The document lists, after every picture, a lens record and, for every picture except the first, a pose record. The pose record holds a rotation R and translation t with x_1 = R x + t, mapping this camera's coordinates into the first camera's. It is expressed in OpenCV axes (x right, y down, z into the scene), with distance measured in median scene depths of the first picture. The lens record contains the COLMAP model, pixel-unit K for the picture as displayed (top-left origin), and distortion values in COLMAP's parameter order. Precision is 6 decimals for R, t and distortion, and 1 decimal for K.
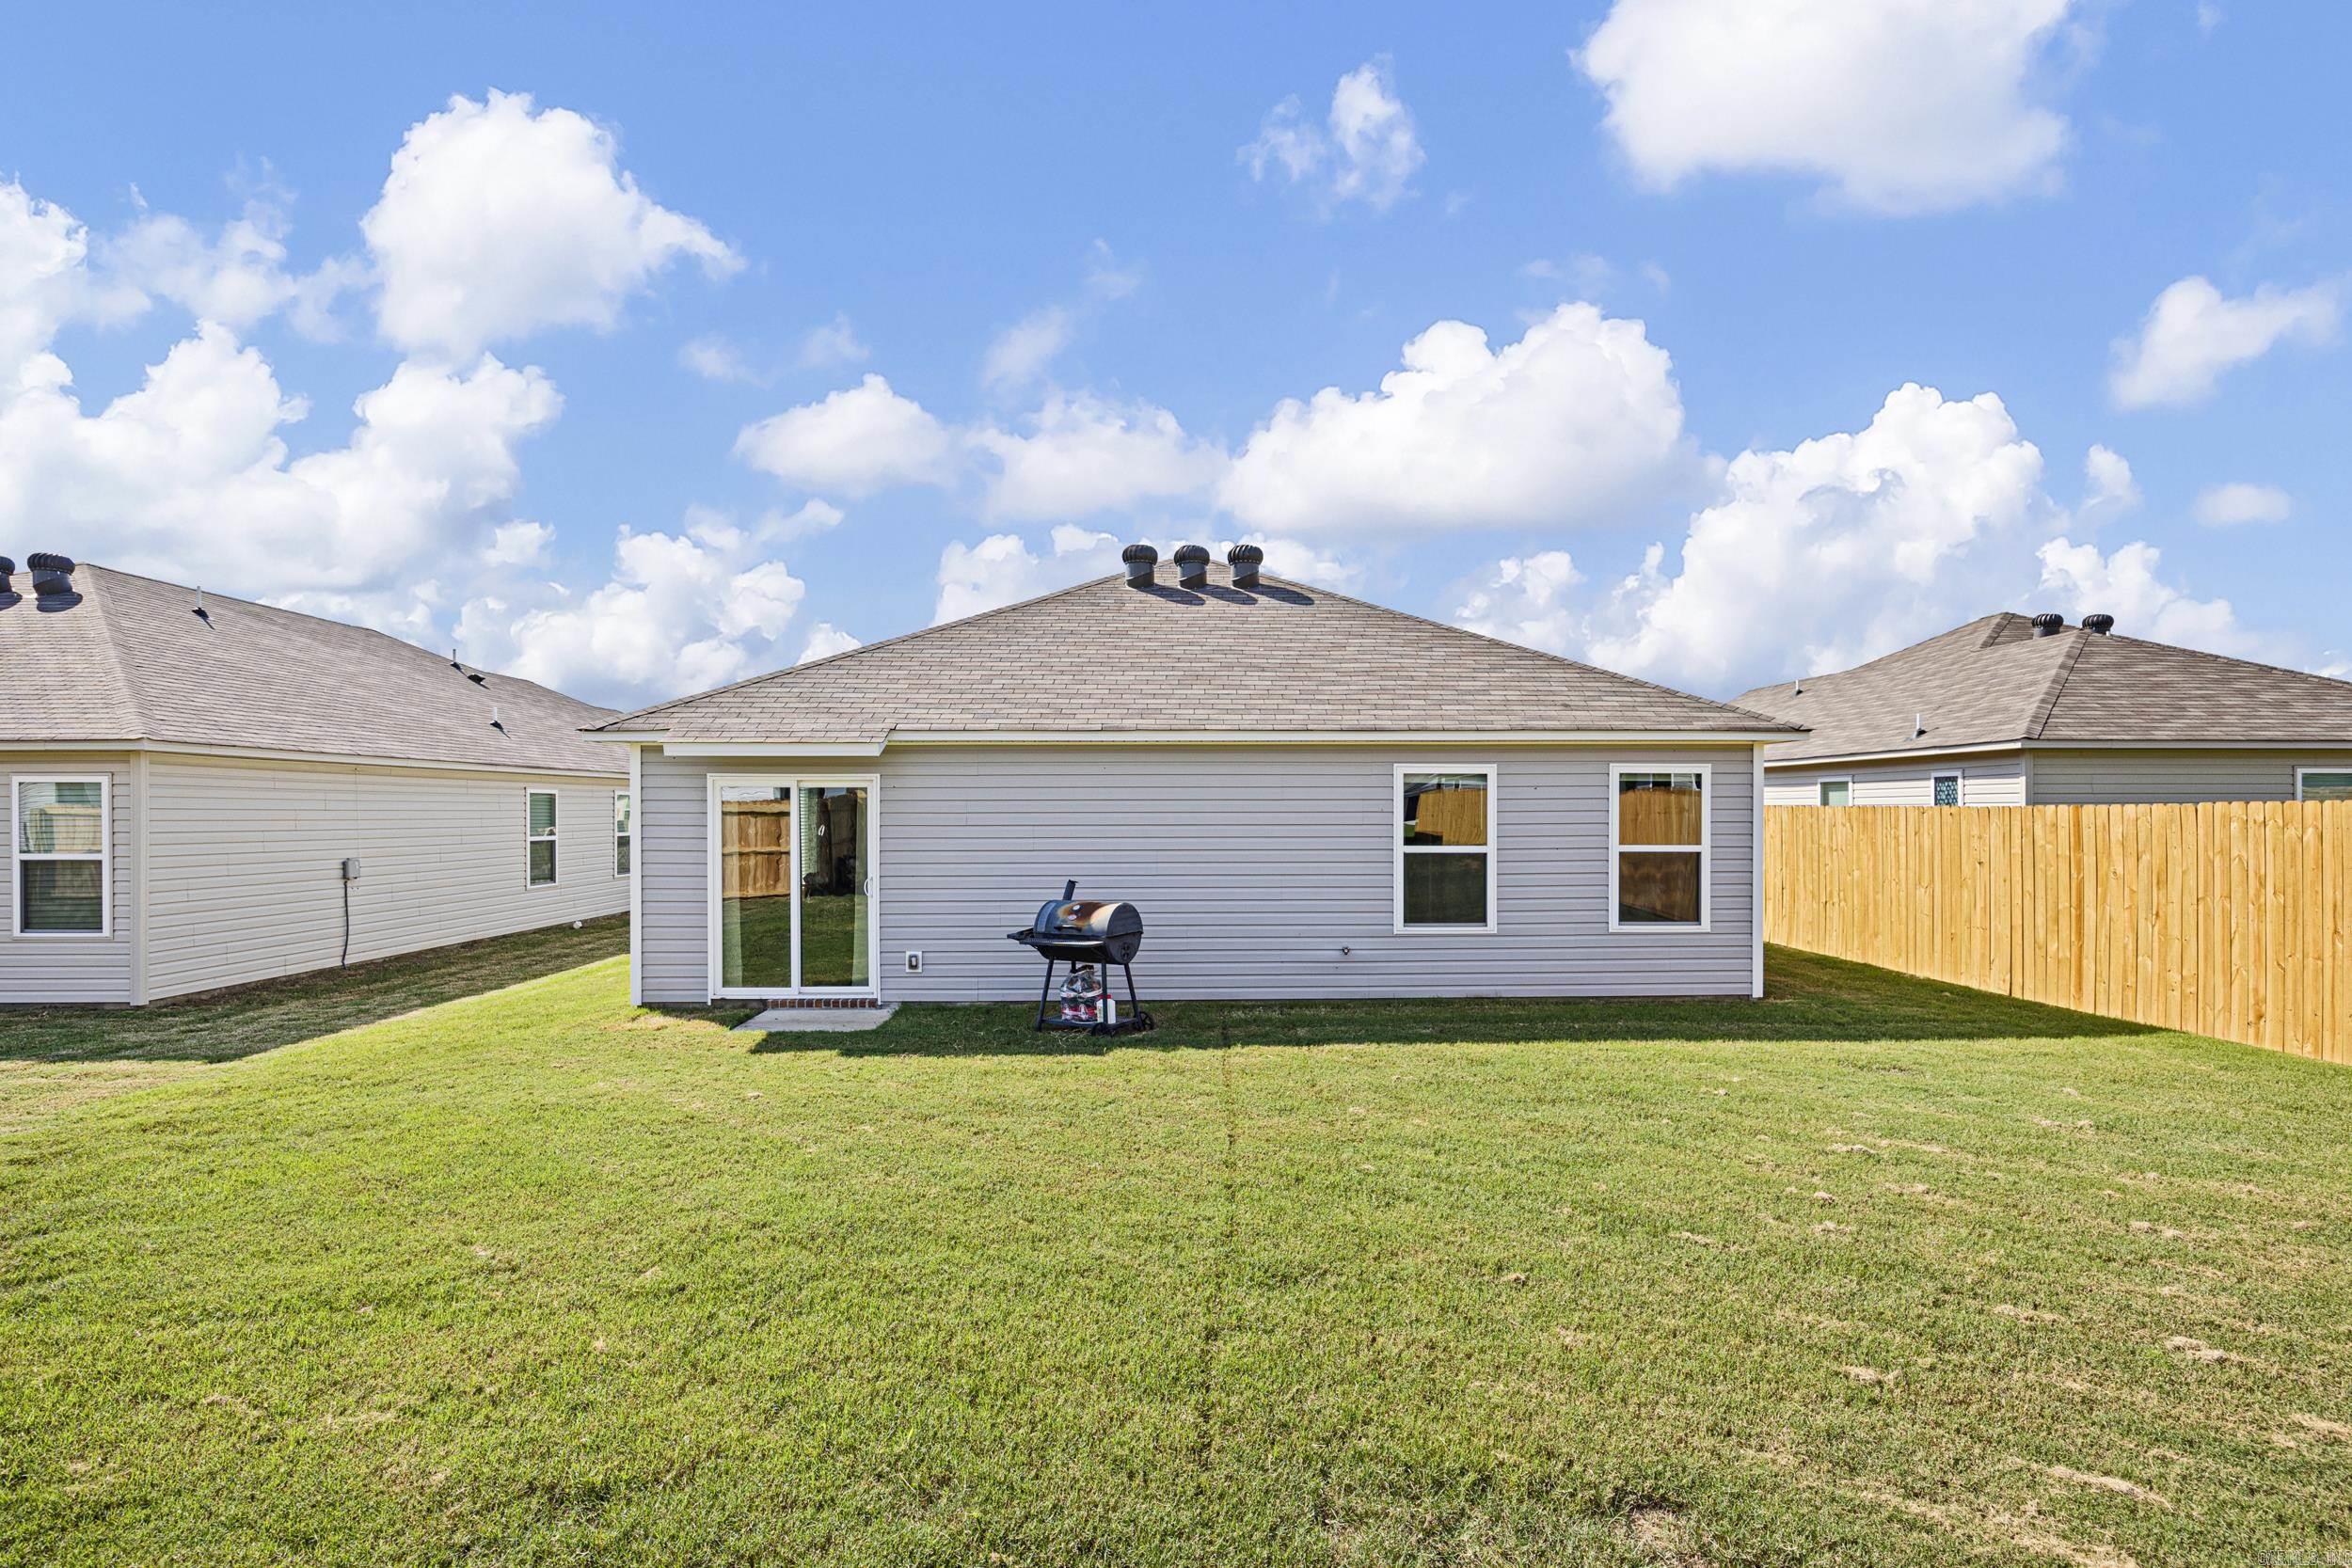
lens RADIAL K [[1220.1, 0, 1176.0], [0, 1220.1, 784.0], [0, 0, 1]] dist [-0.005711, -0.000999]
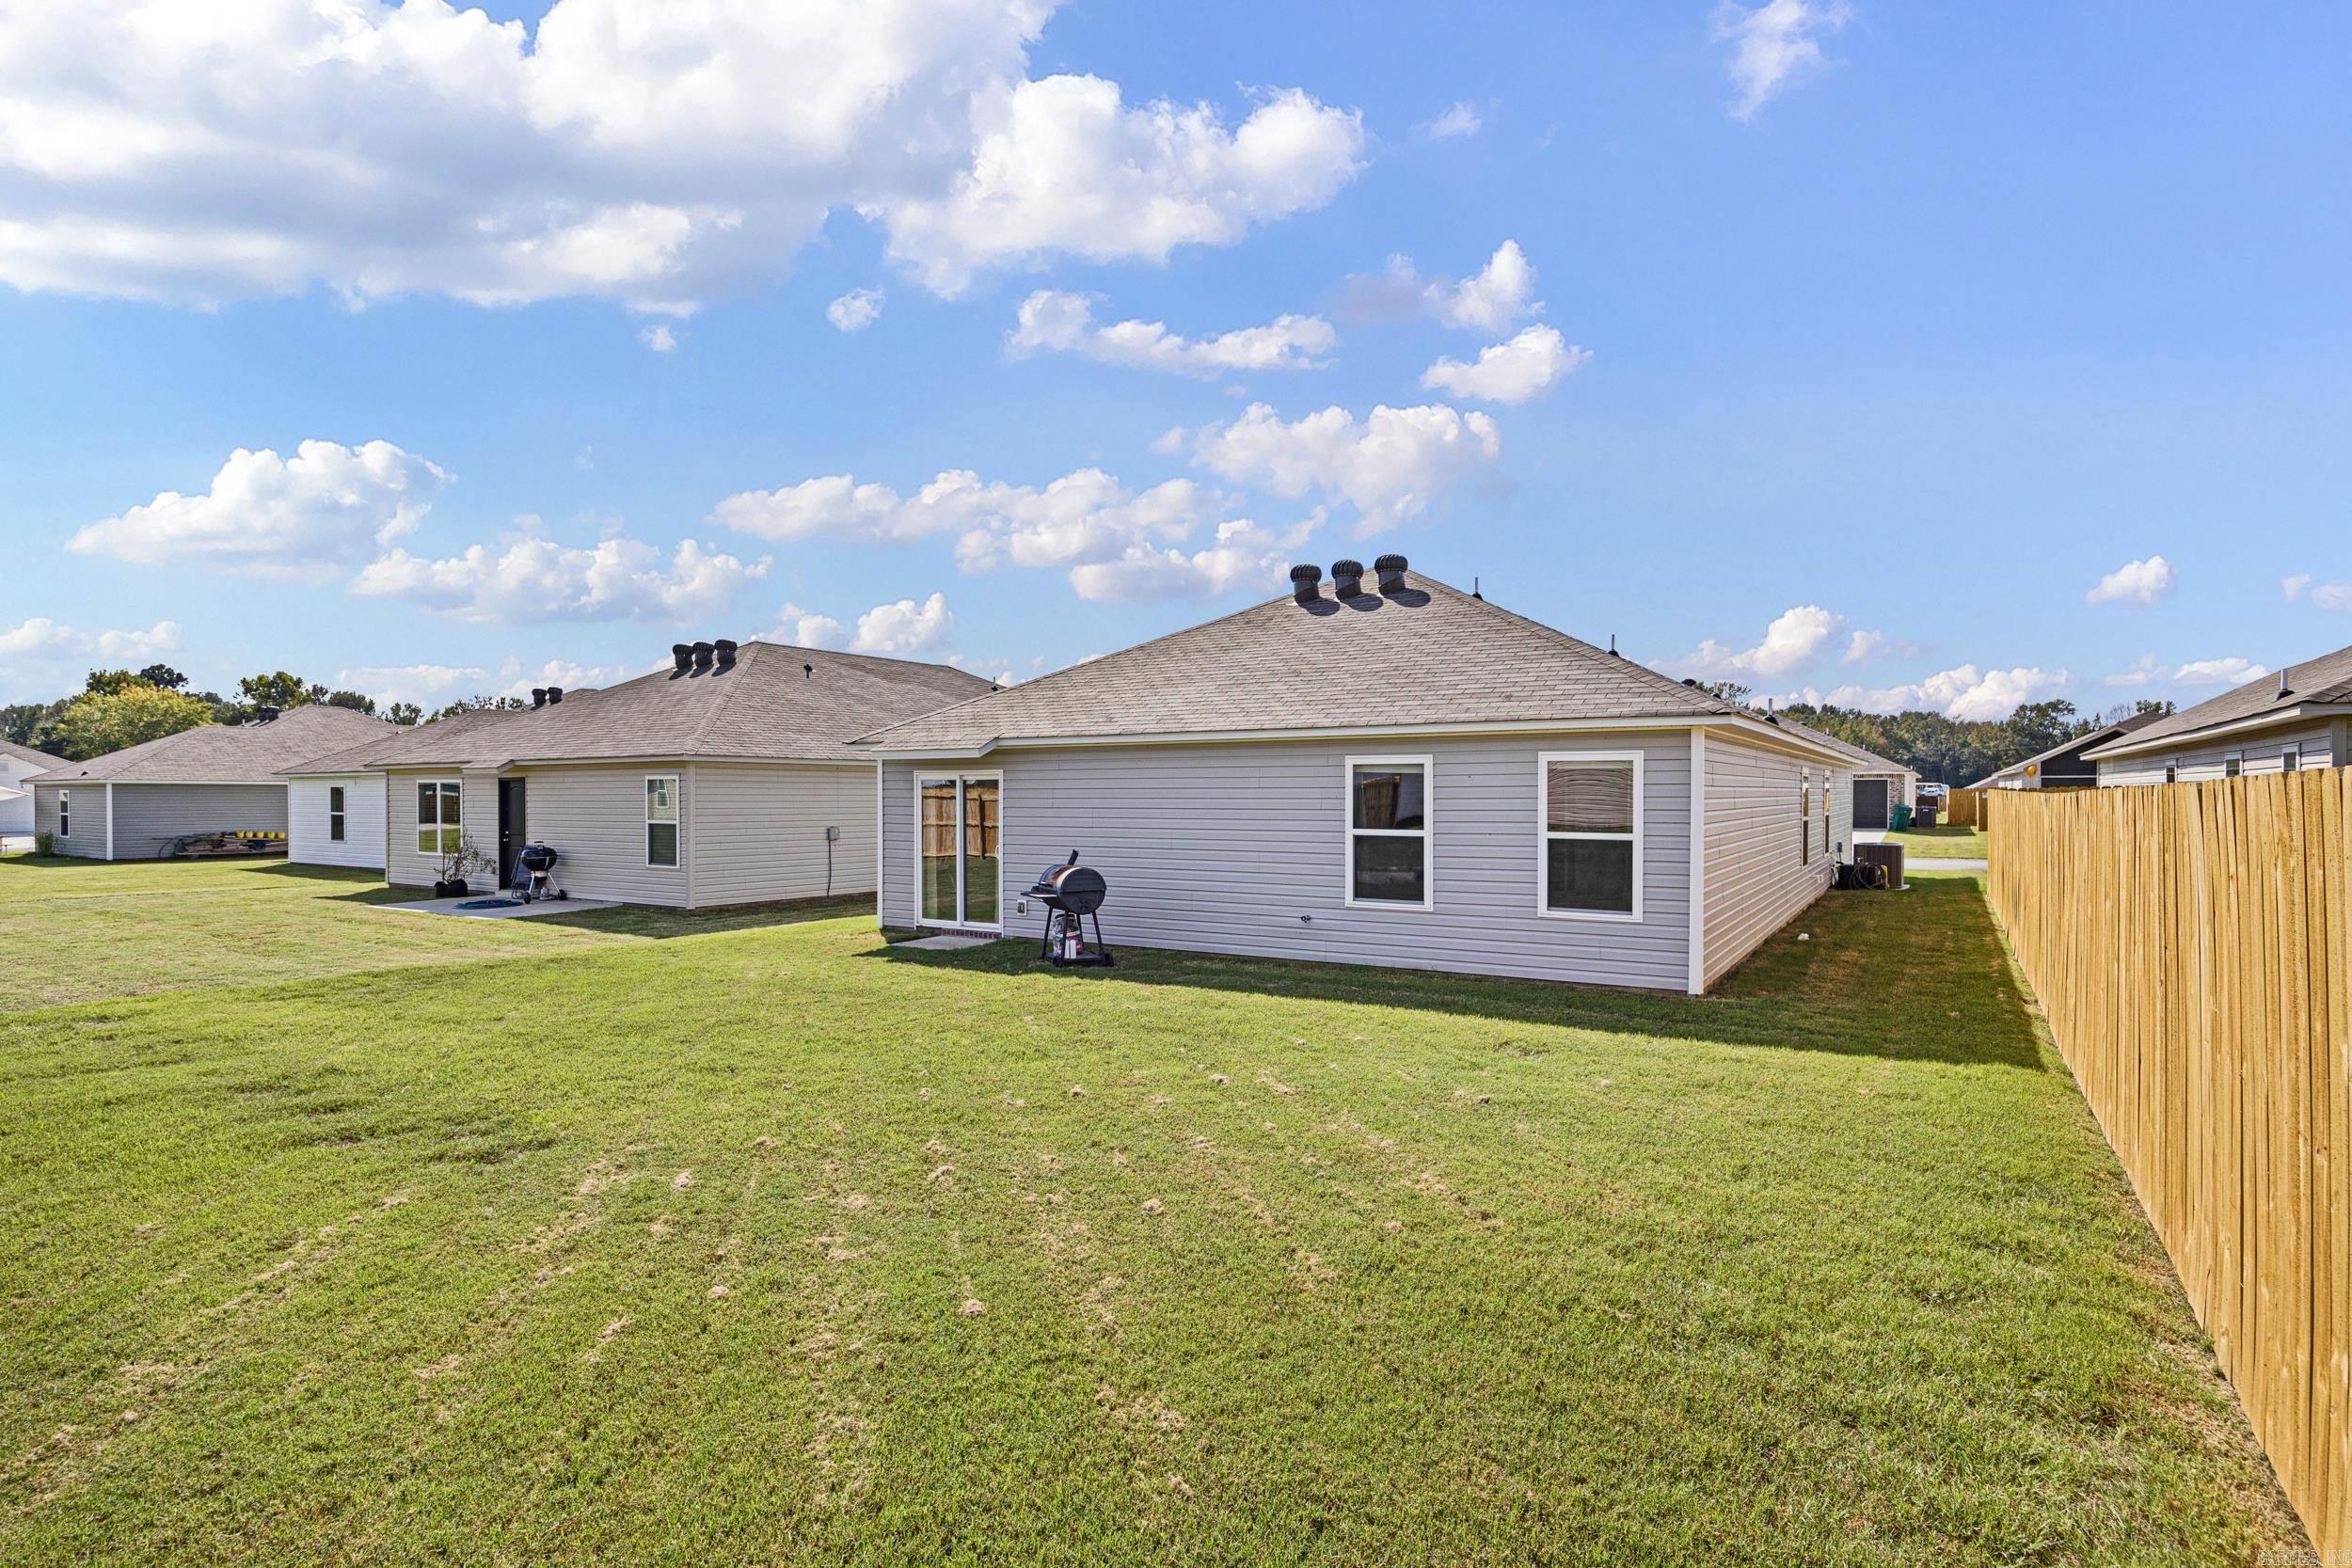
lens RADIAL K [[1220.1, 0, 1176.0], [0, 1220.1, 784.0], [0, 0, 1]] dist [-0.005711, -0.000999]
pose [[0.818229, -0.003939, -0.574878, 0.697739], [0.011803, 0.999881, 0.009948, -0.003705], [0.574771, -0.014926, 0.818178, -0.013072]]
